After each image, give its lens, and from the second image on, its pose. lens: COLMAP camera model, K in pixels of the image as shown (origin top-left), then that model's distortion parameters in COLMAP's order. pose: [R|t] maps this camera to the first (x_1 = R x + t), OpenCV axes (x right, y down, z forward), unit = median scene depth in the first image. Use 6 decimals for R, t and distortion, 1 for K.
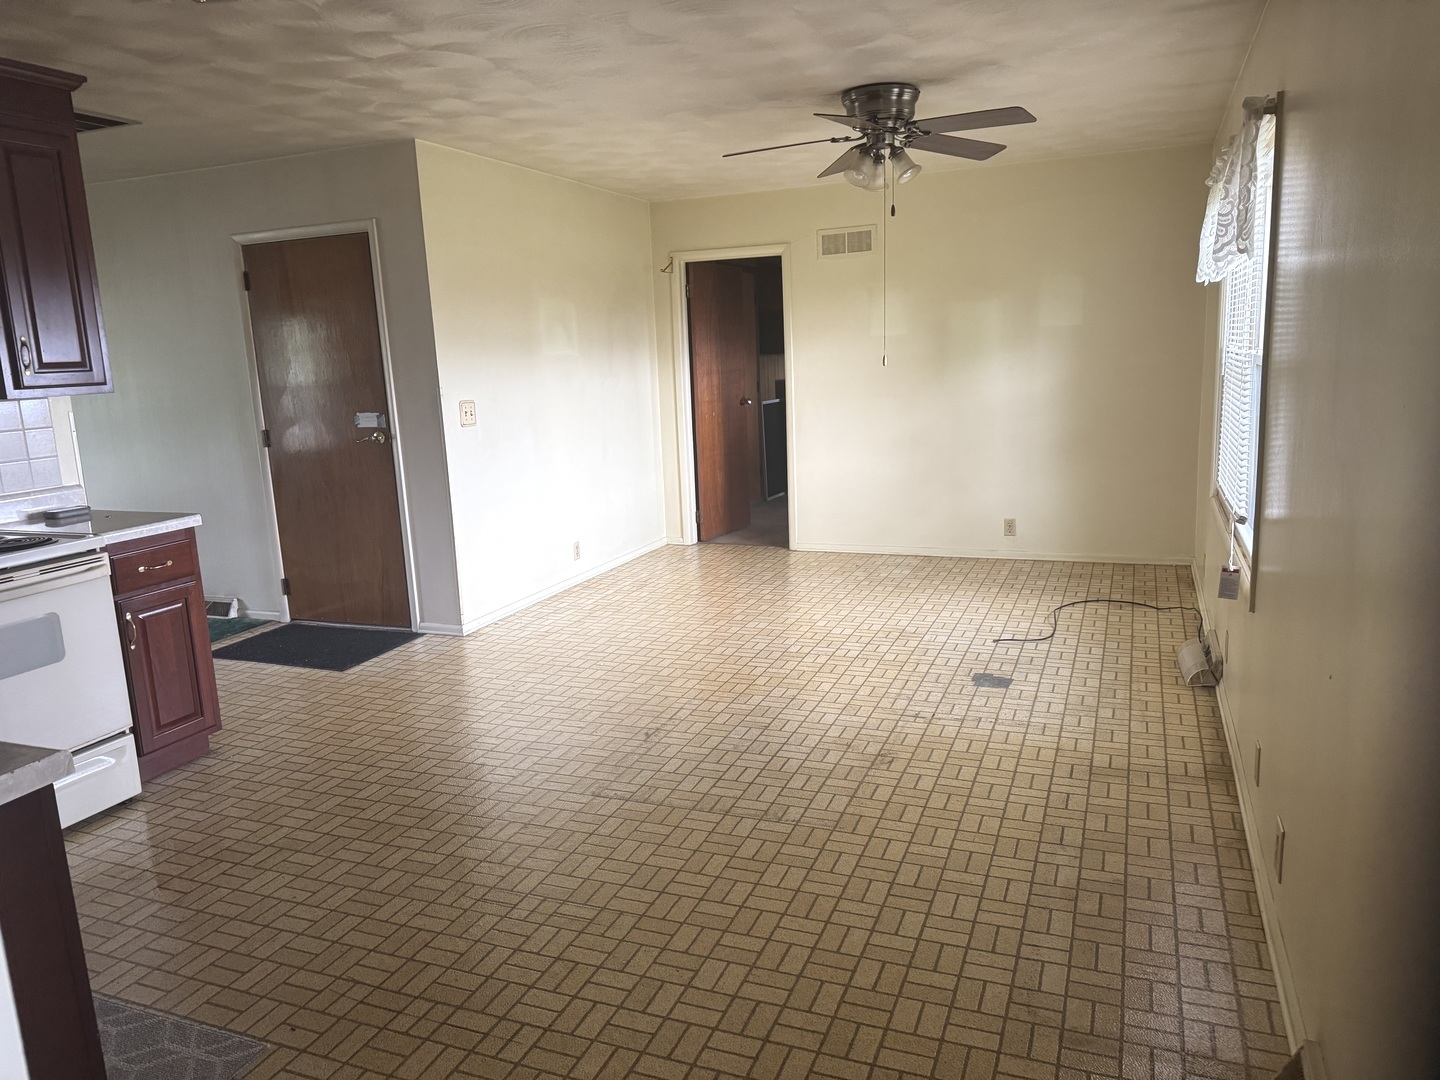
lens RADIAL K [[1006.2, 0, 729.0], [0, 1006.2, 538.0], [0, 0, 1]] dist [0.042514, -0.024006]
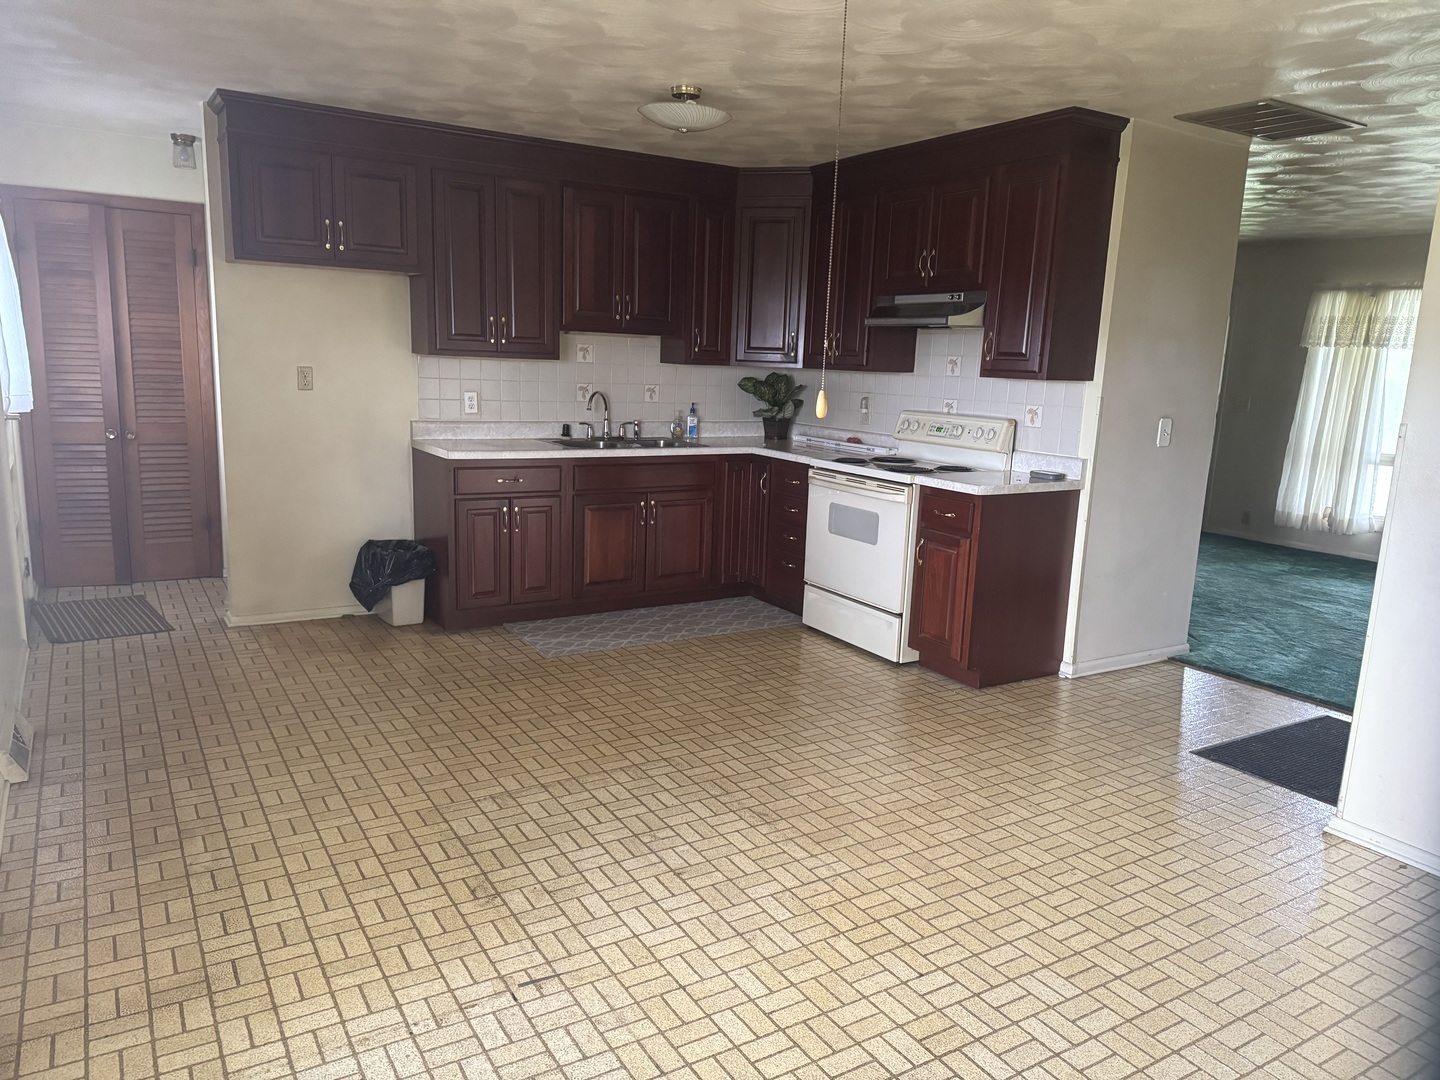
lens RADIAL K [[1006.2, 0, 730.4], [0, 1006.2, 544.1], [0, 0, 1]] dist [0.042514, -0.024006]
pose [[-0.590423, 0.181237, -0.786482, 0.642227], [-0.163452, 0.927419, 0.336420, -0.340581], [0.790369, 0.327182, -0.517946, 1.550838]]
